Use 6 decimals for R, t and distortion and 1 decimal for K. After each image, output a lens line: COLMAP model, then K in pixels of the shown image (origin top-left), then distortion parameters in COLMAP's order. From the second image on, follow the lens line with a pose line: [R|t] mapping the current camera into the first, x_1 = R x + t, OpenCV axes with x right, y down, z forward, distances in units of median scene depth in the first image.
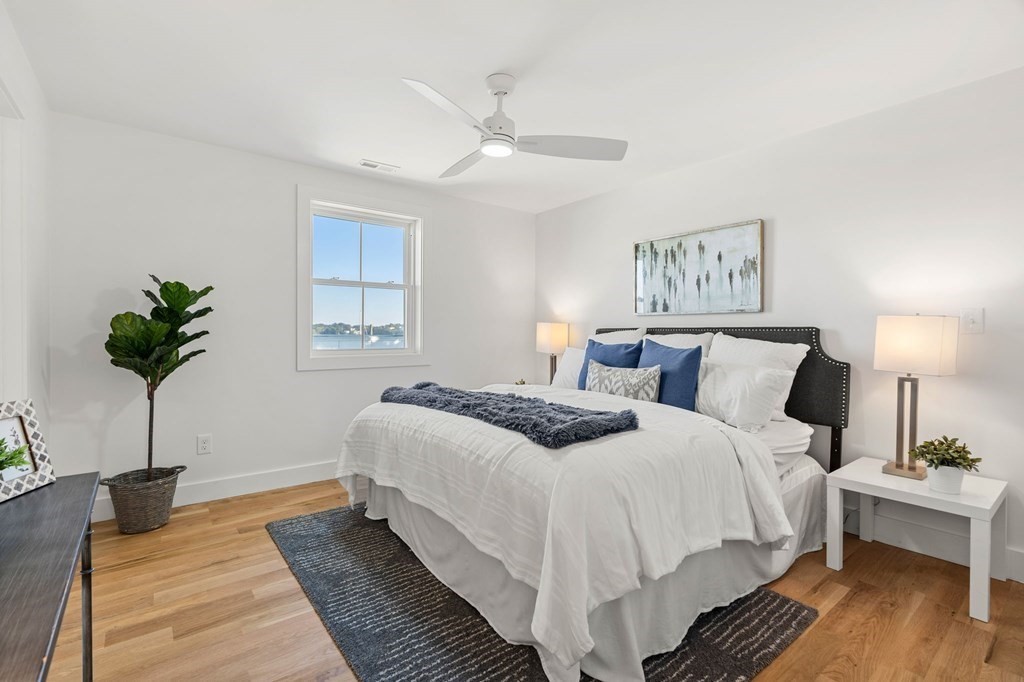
lens RADIAL K [[469.1, 0, 512.2], [0, 469.1, 348.7], [0, 0, 1]] dist [-0.001889, 0.000379]
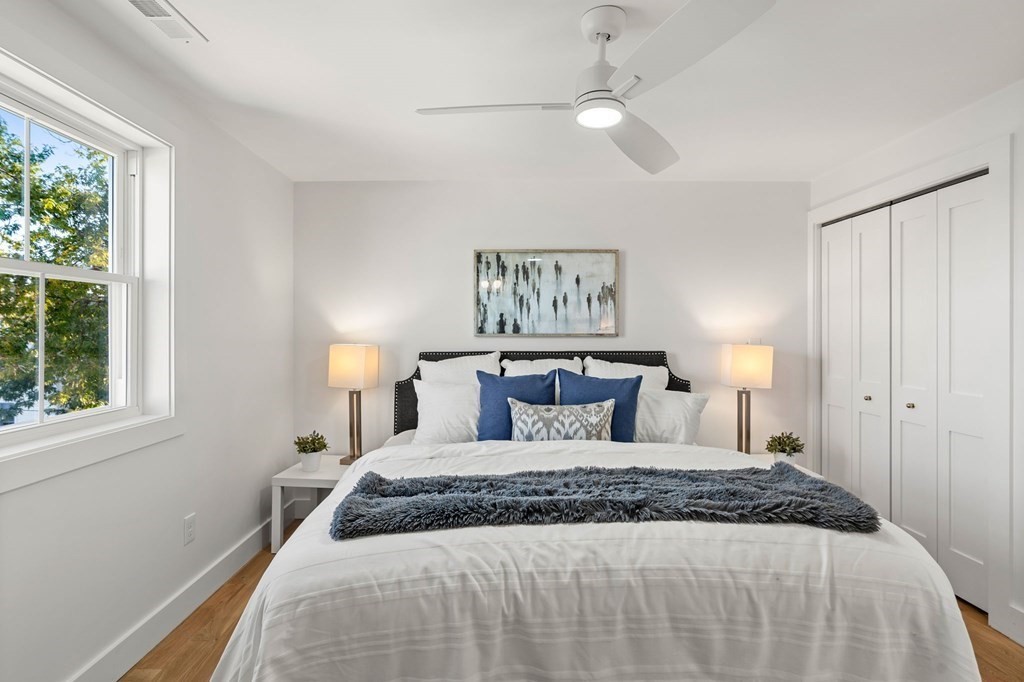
lens RADIAL K [[499.3, 0, 512.0], [0, 499.3, 341.0], [0, 0, 1]] dist [0.000357, 0.000300]
pose [[0.604394, -0.020601, 0.796419, -0.480117], [0.030537, 0.999530, 0.002681, -0.072395], [-0.796100, 0.022700, 0.604739, 0.462827]]
